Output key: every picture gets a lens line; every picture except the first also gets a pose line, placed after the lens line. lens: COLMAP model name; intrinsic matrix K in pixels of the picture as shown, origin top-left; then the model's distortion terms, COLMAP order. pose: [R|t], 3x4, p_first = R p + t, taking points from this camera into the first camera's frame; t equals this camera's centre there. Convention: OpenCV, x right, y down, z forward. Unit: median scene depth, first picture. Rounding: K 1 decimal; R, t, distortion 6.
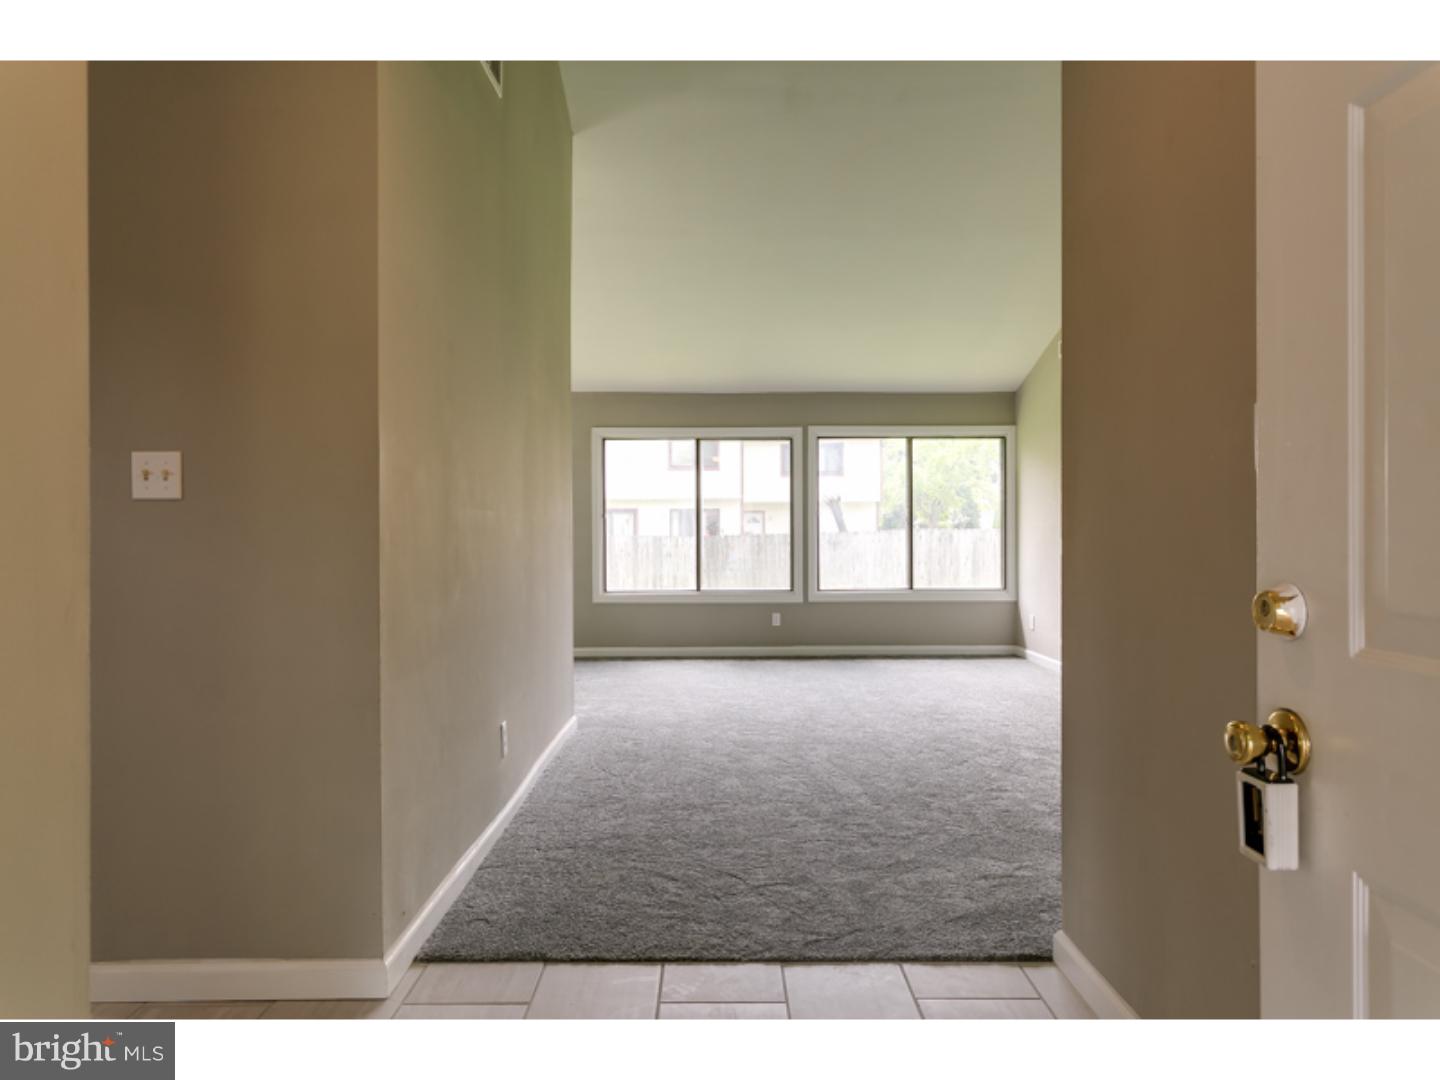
lens RADIAL K [[908.7, 0, 720.0], [0, 908.7, 540.0], [0, 0, 1]] dist [0.006858, 0.002064]
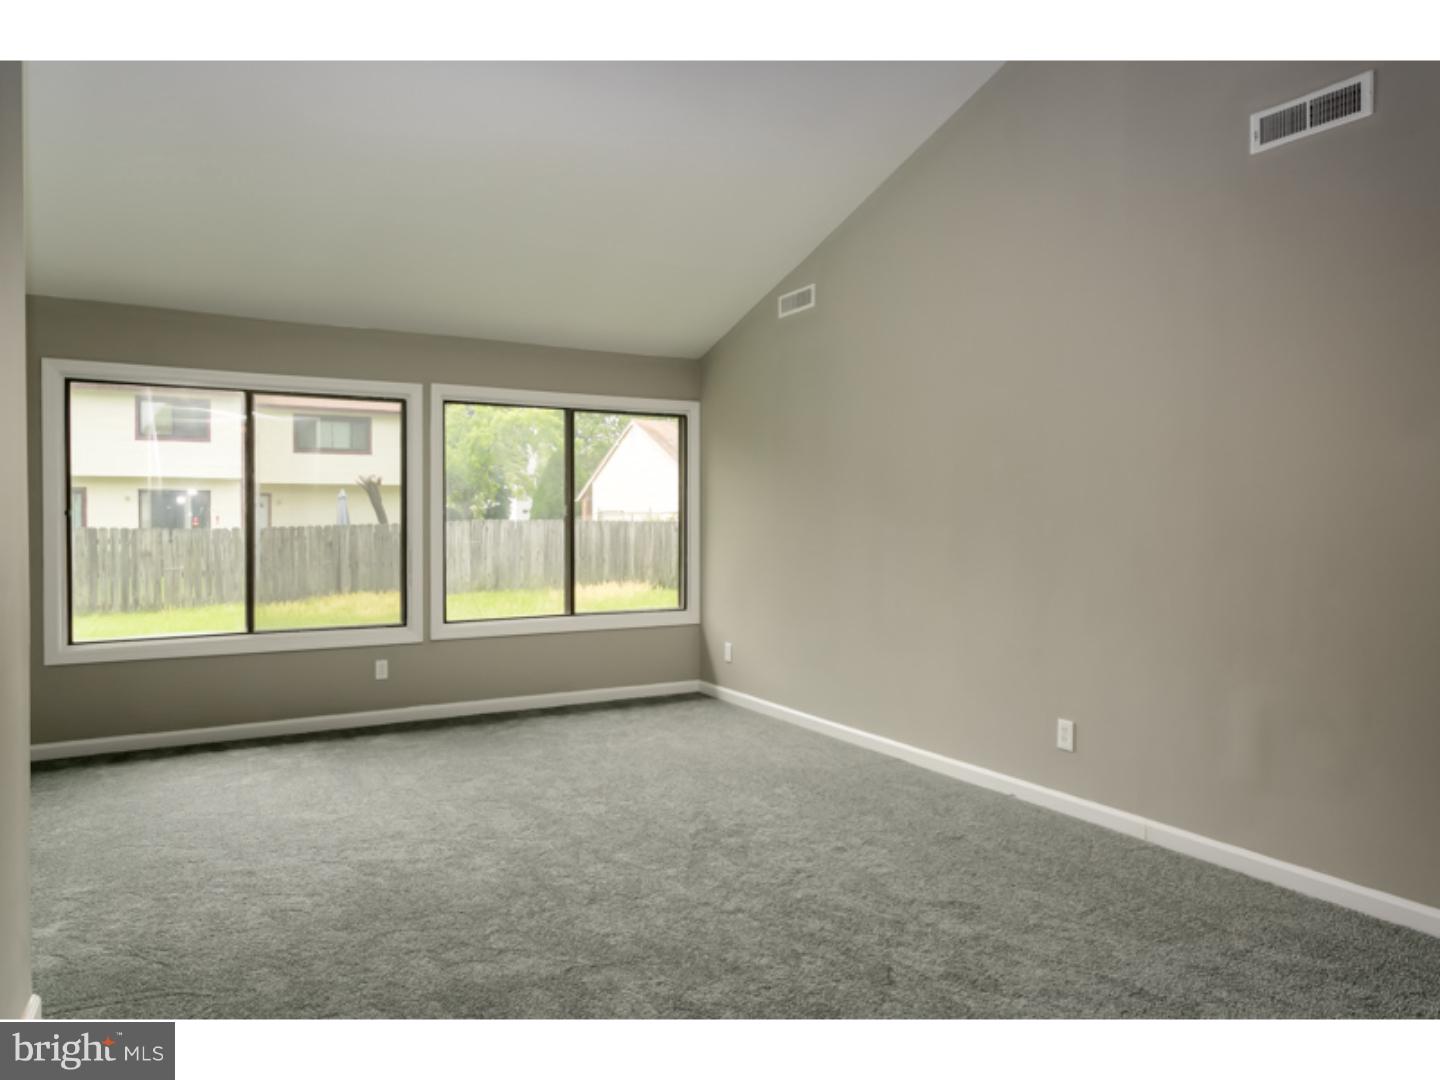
lens RADIAL K [[942.0, 0, 718.4], [0, 942.0, 524.4], [0, 0, 1]] dist [0.007578, 0.004448]
pose [[0.874005, 0.001517, 0.485915, -0.058172], [-0.001357, 0.999999, -0.000681, -0.018912], [-0.485915, -0.000064, 0.874006, 0.272328]]
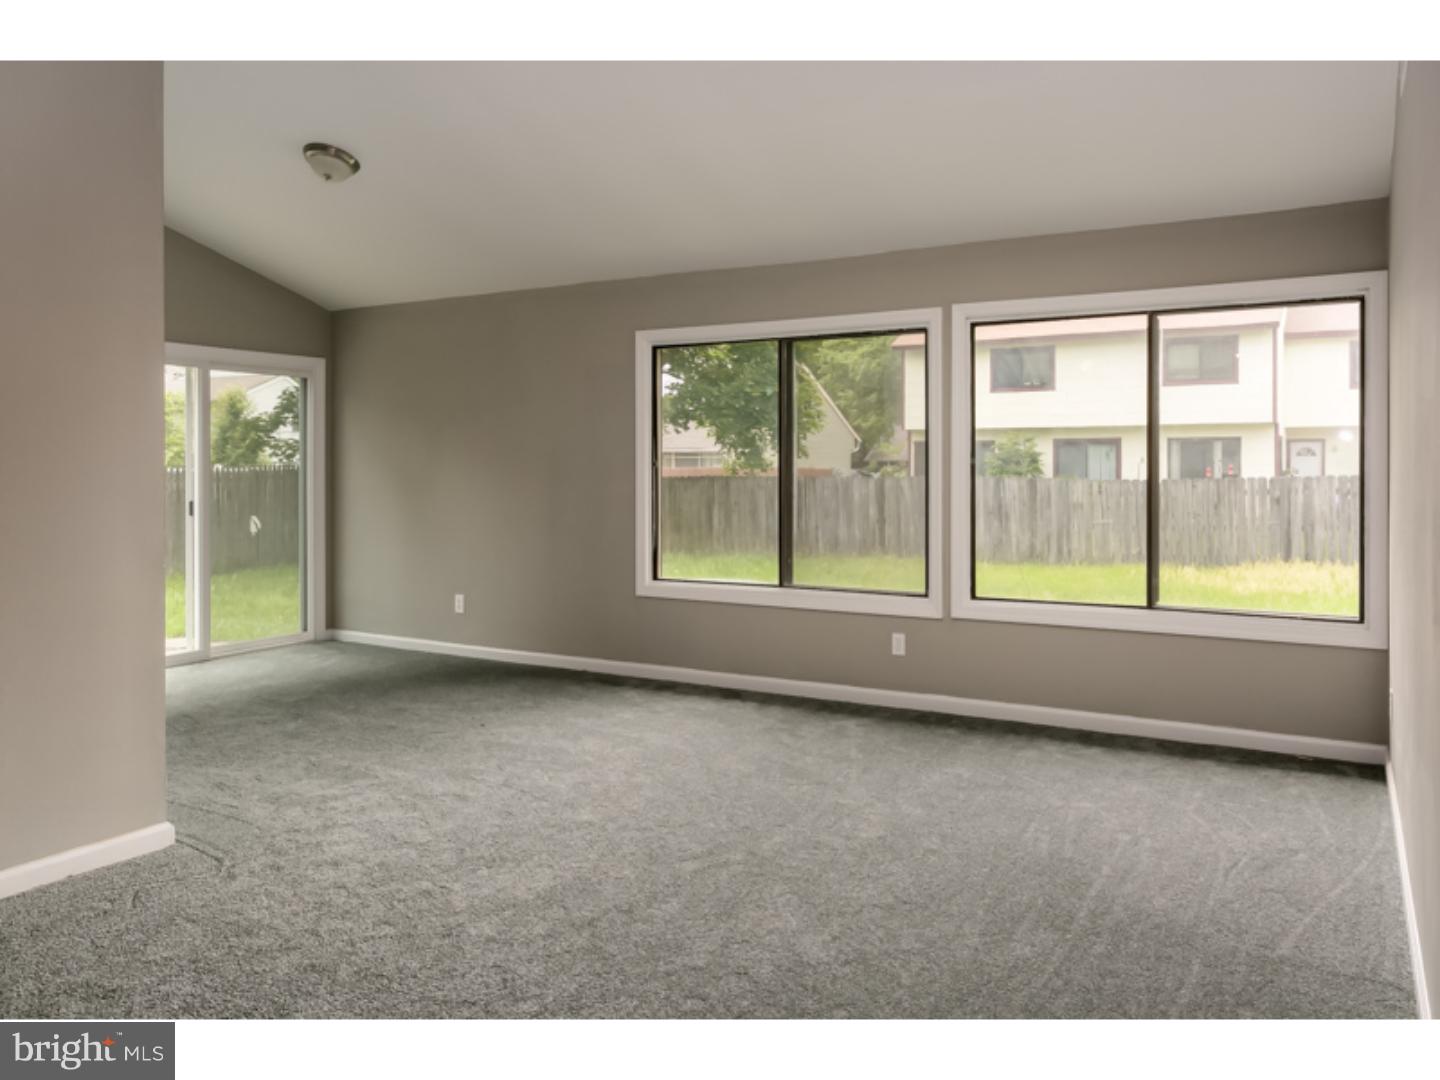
lens RADIAL K [[1054.5, 0, 721.0], [0, 1054.5, 501.6], [0, 0, 1]] dist [-0.010033, -0.003427]
pose [[0.856098, 0.020212, -0.516418, 0.309393], [-0.005996, 0.999556, 0.029181, -0.022236], [0.516779, -0.021886, 0.855839, 0.366126]]
